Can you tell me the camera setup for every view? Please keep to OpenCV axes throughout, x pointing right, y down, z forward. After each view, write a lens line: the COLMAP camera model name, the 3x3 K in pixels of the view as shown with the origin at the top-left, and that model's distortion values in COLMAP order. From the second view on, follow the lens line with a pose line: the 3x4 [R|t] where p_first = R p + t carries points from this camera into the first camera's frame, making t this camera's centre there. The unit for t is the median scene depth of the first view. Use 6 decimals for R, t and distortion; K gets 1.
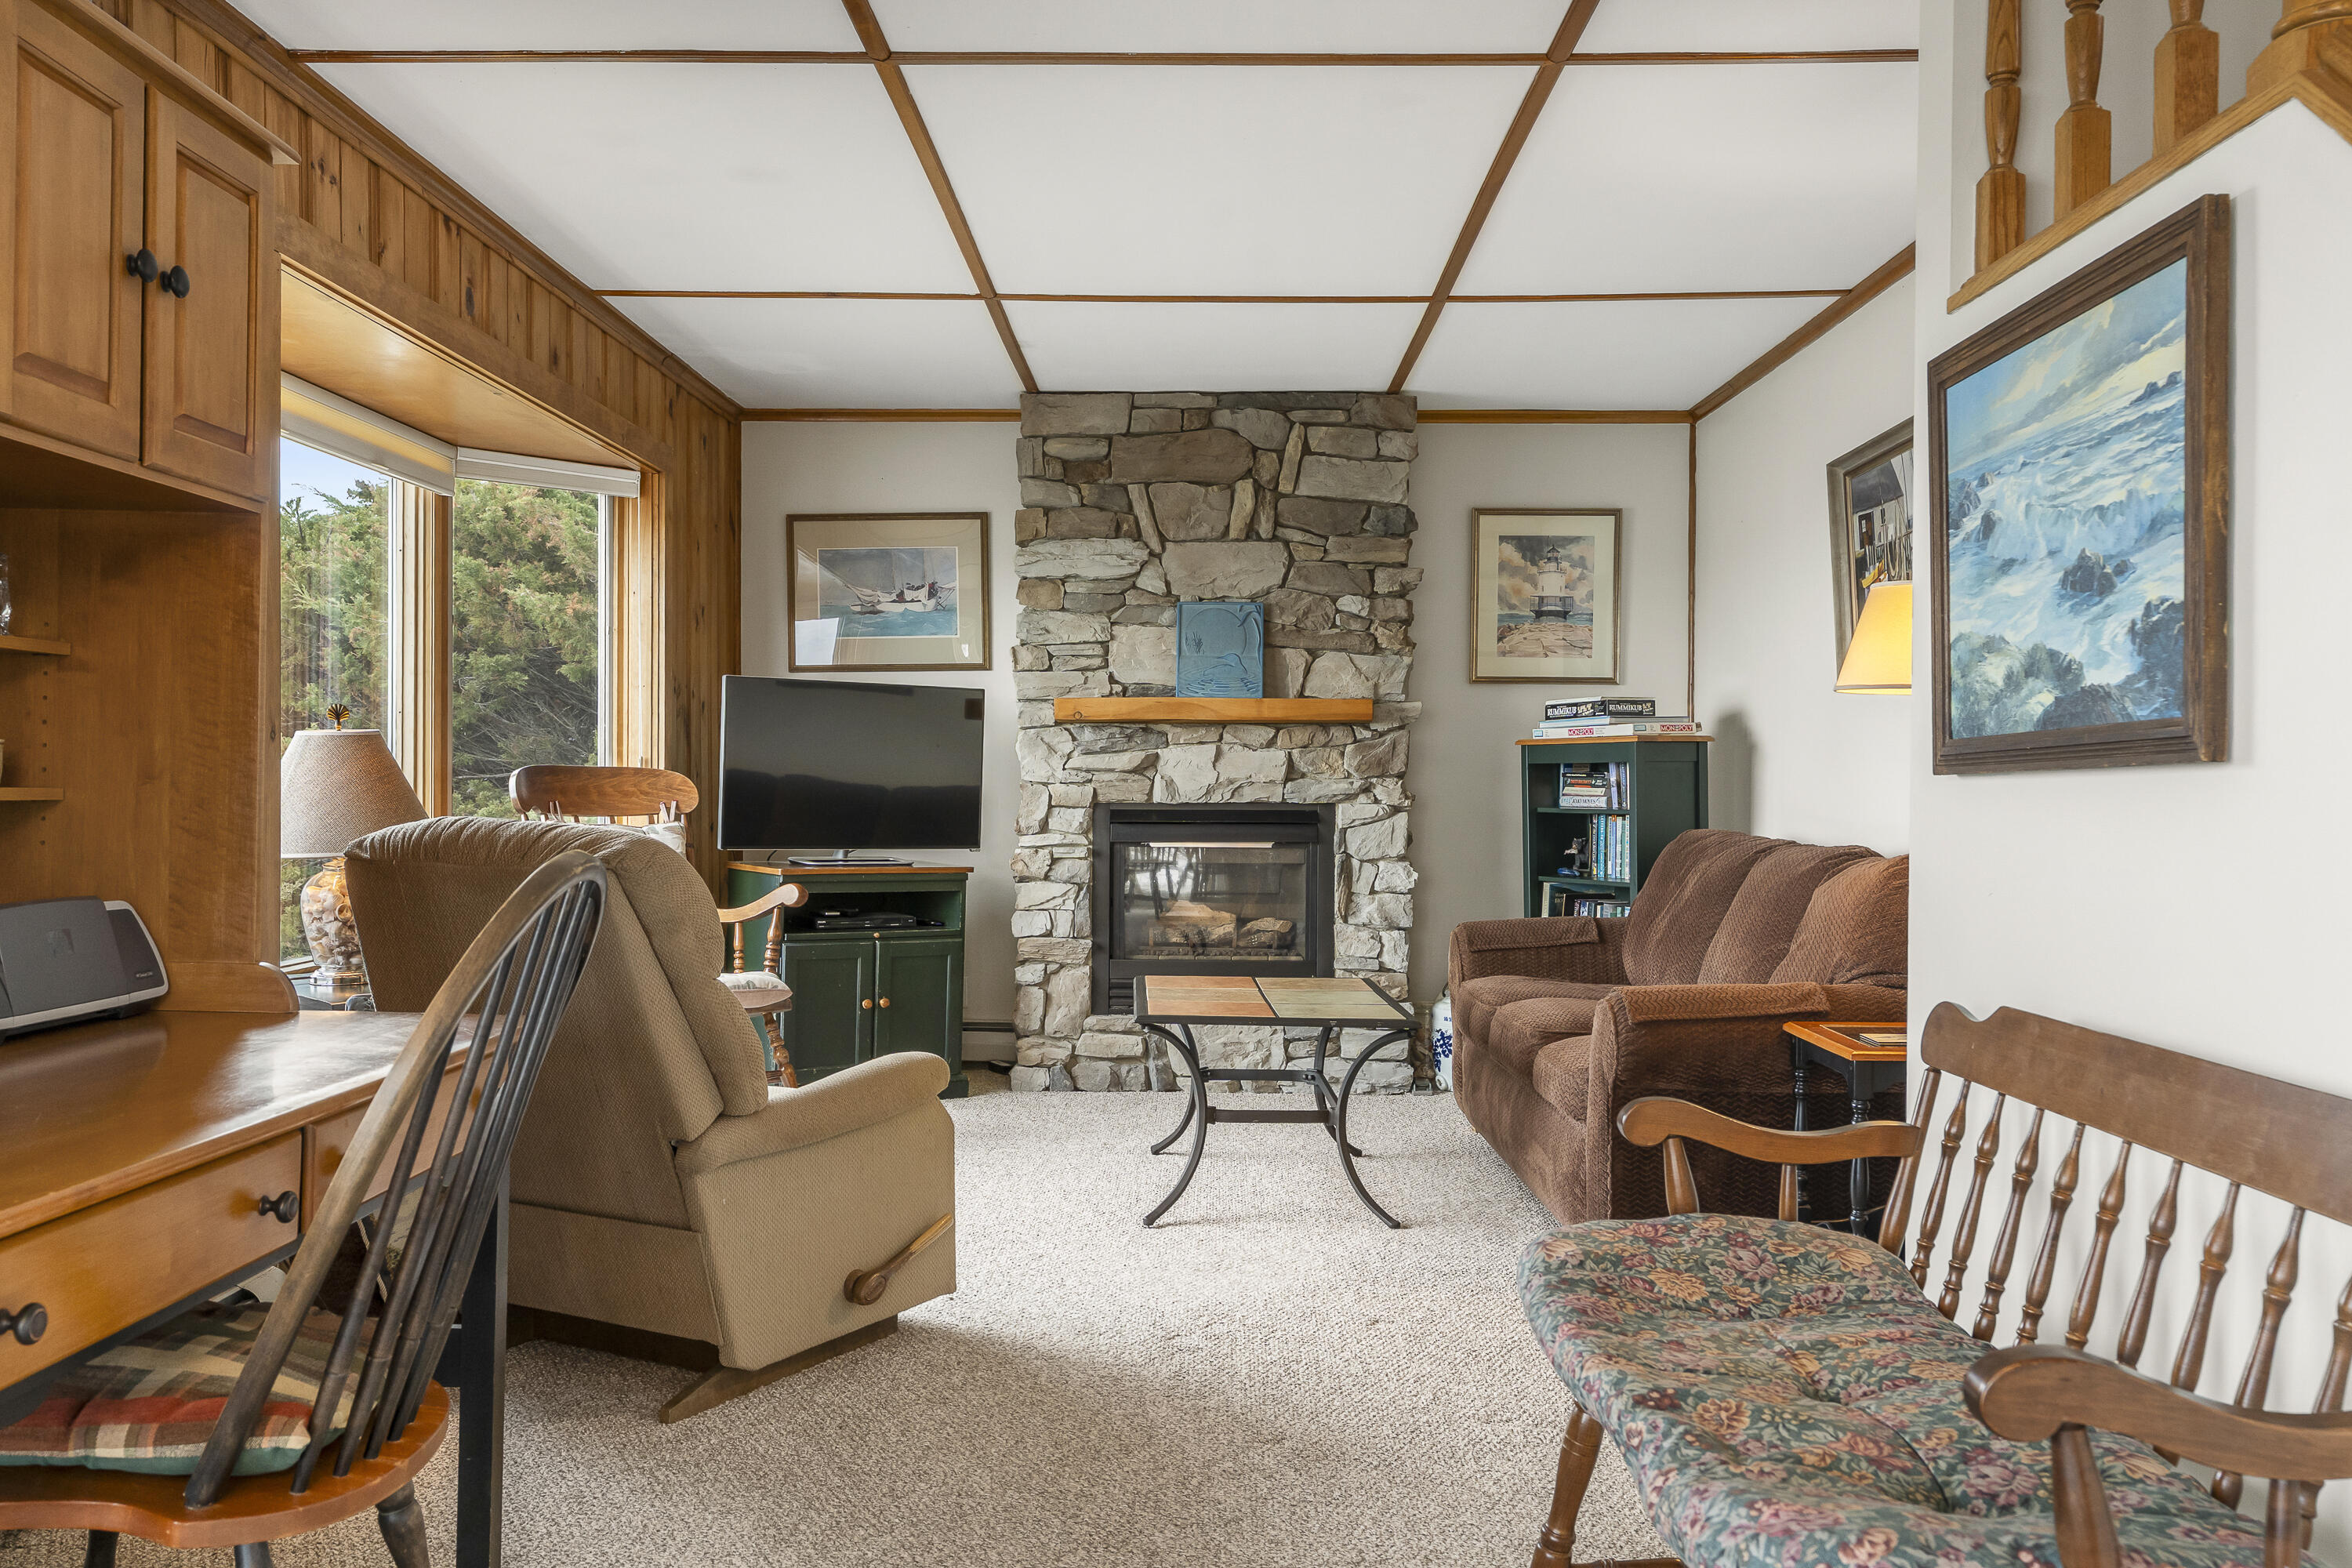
lens RADIAL K [[1925.2, 0, 1158.9], [0, 1925.2, 799.4], [0, 0, 1]] dist [0.005644, -0.000613]
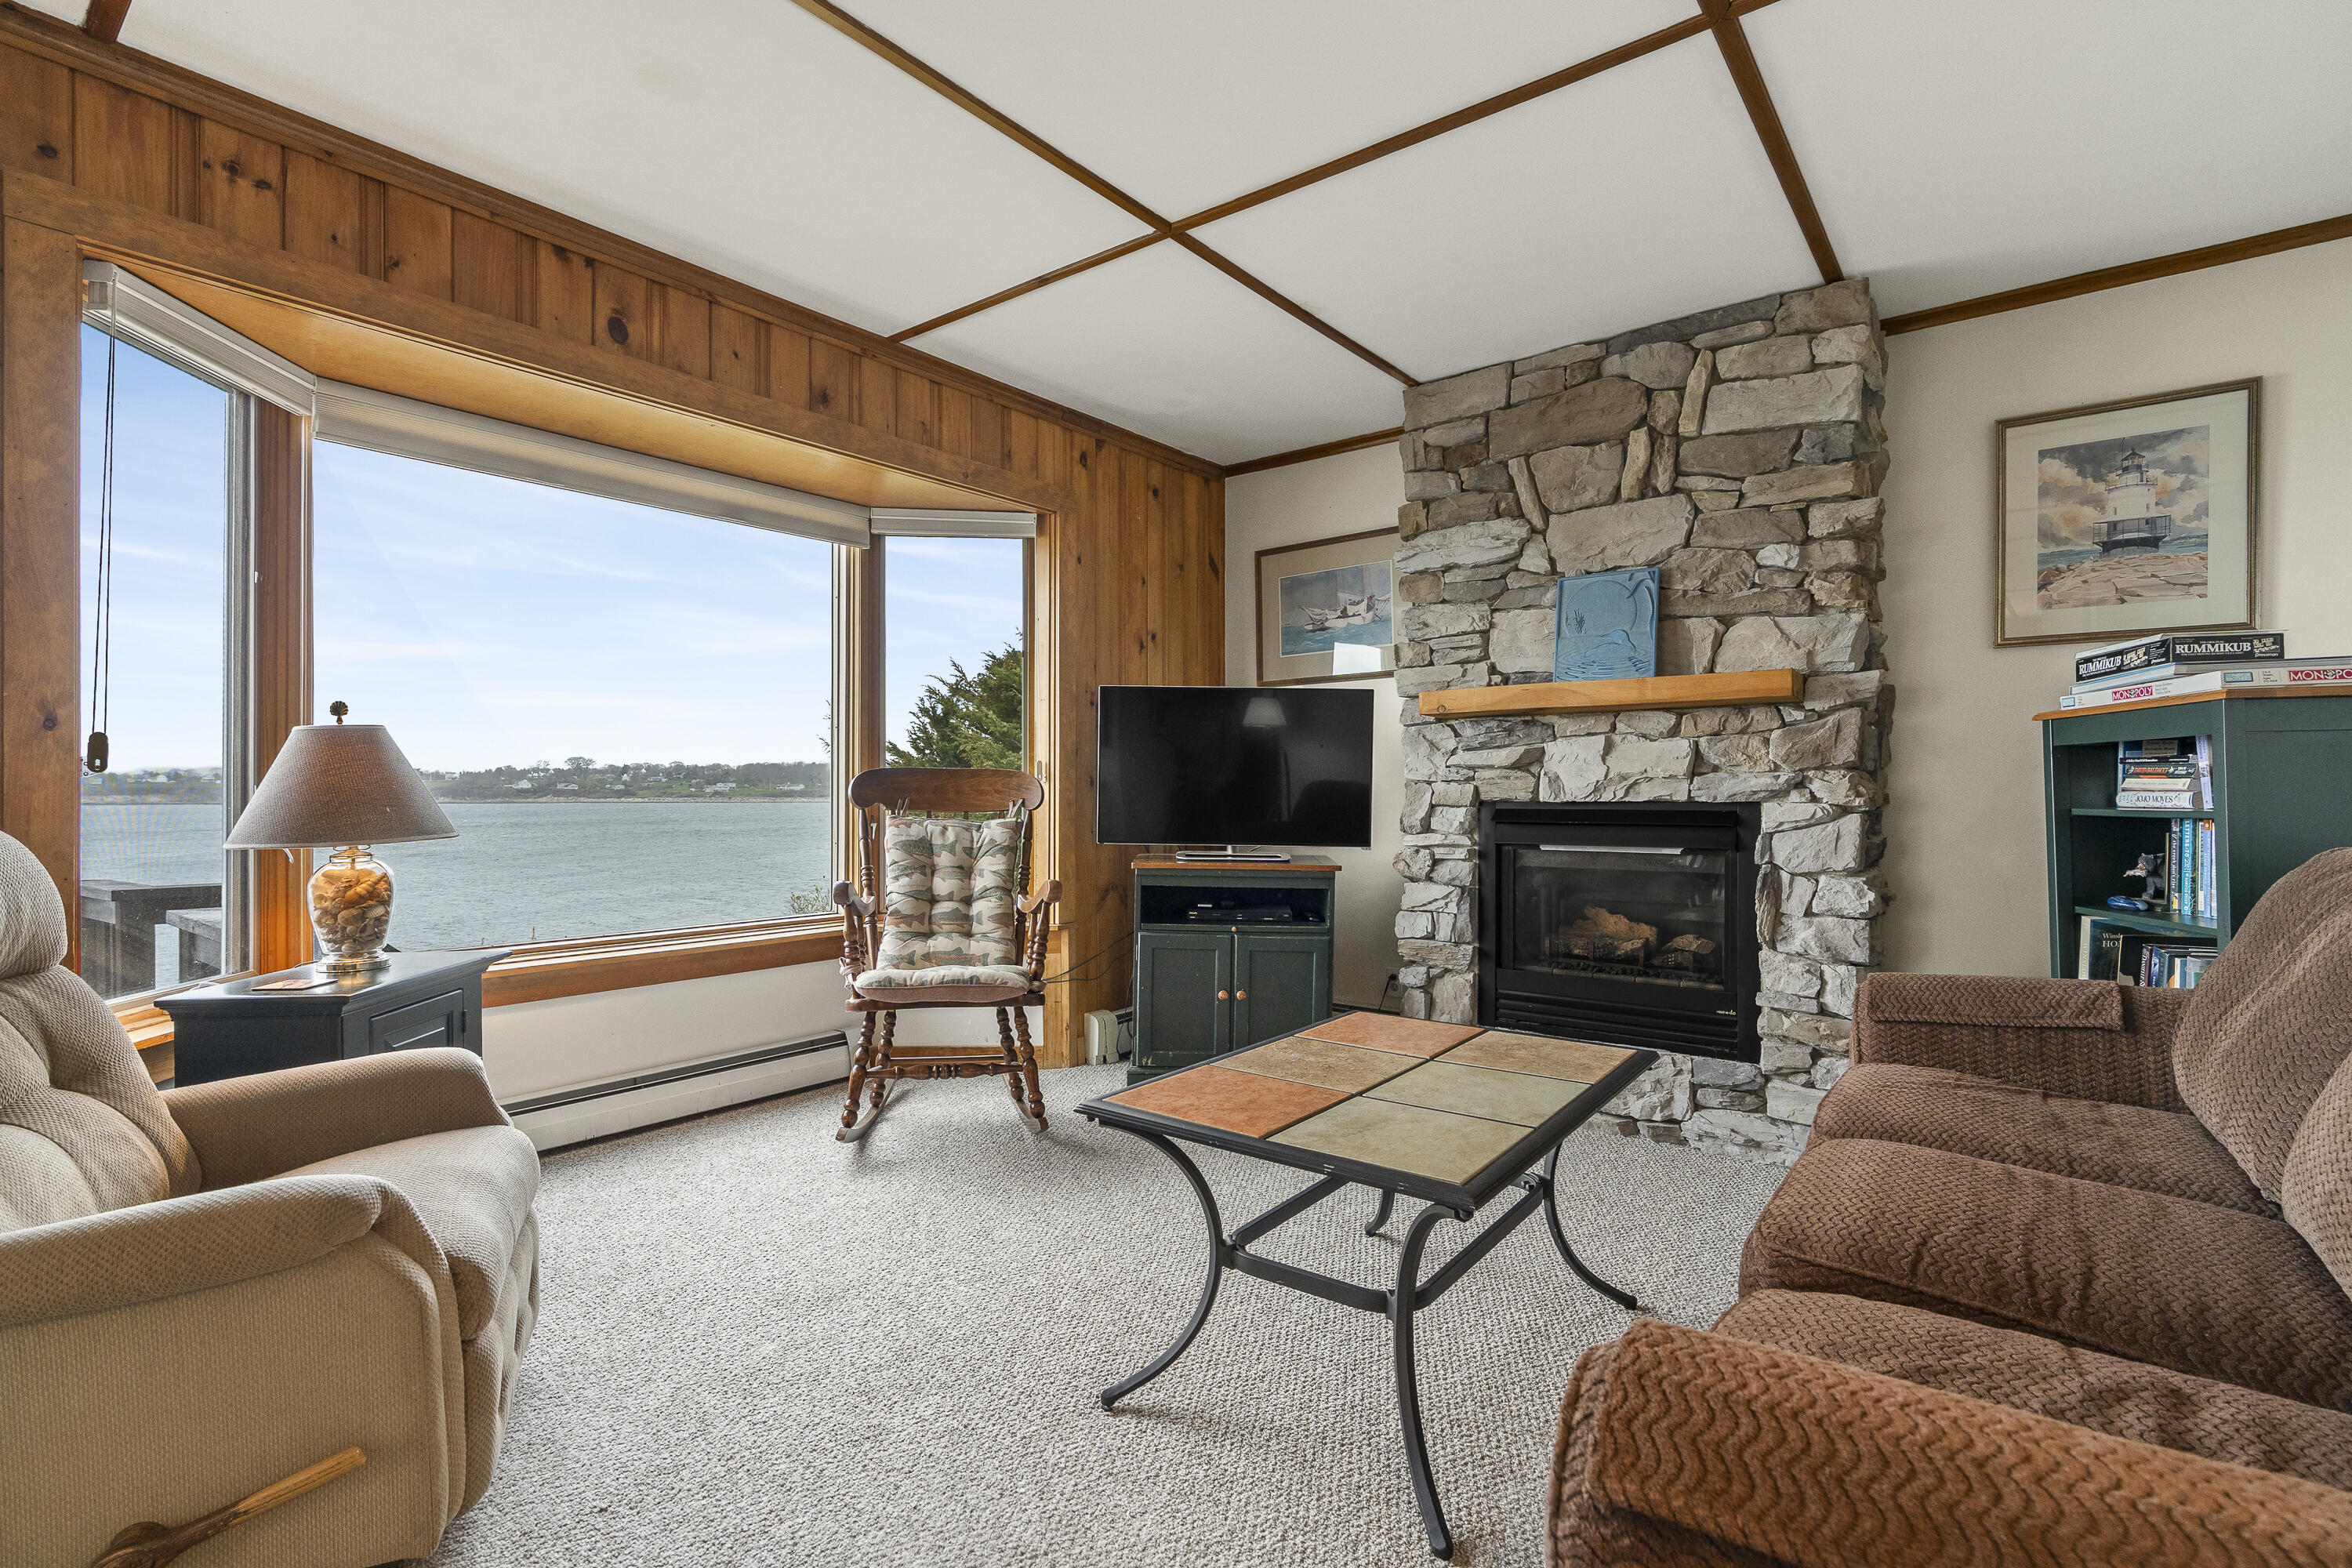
lens RADIAL K [[1142.4, 0, 1129.6], [0, 1142.4, 784.7], [0, 0, 1]] dist [-0.005103, 0.005269]
pose [[0.800289, -0.008571, -0.599554, 0.169175], [-0.001449, 0.999867, -0.016227, 0.002896], [0.599613, 0.013855, 0.800170, 0.455480]]
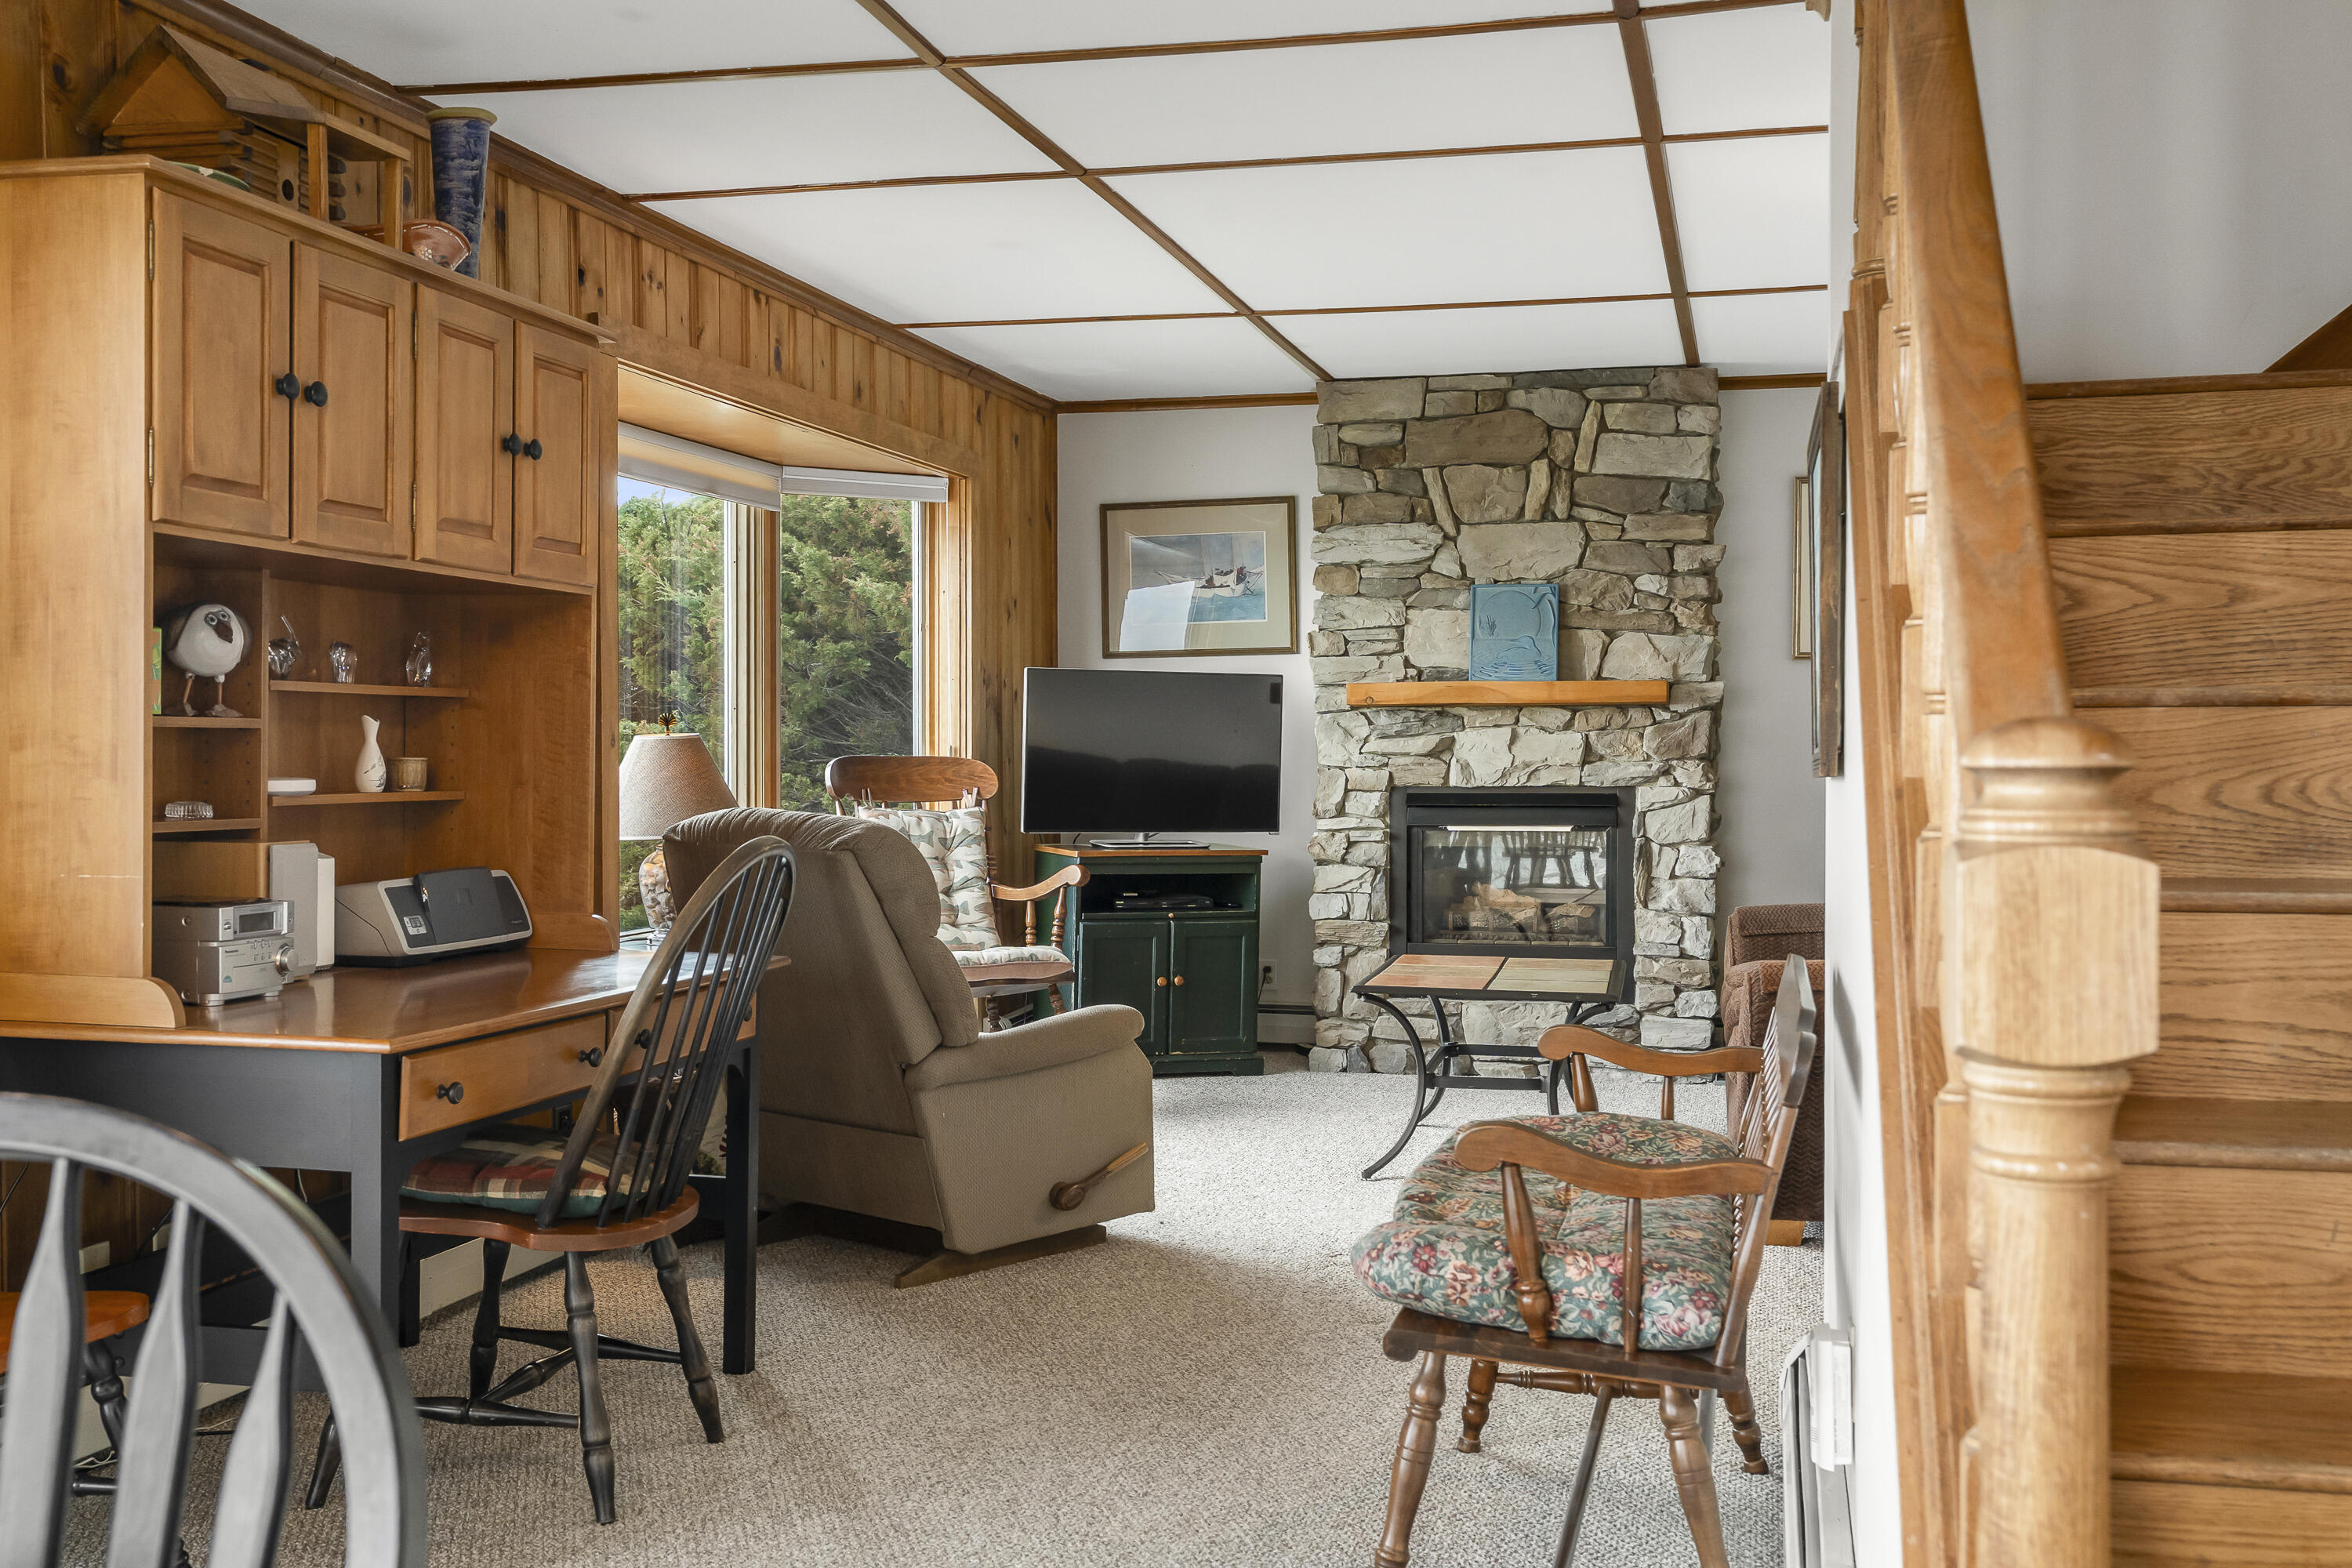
lens RADIAL K [[2292.2, 0, 1136.5], [0, 2292.2, 778.3], [0, 0, 1]] dist [0.006595, 0.000000]
pose [[0.974277, -0.003825, -0.225320, 0.108142], [0.004489, 0.999987, 0.002436, -0.006158], [0.225307, -0.003384, 0.974282, -0.196121]]
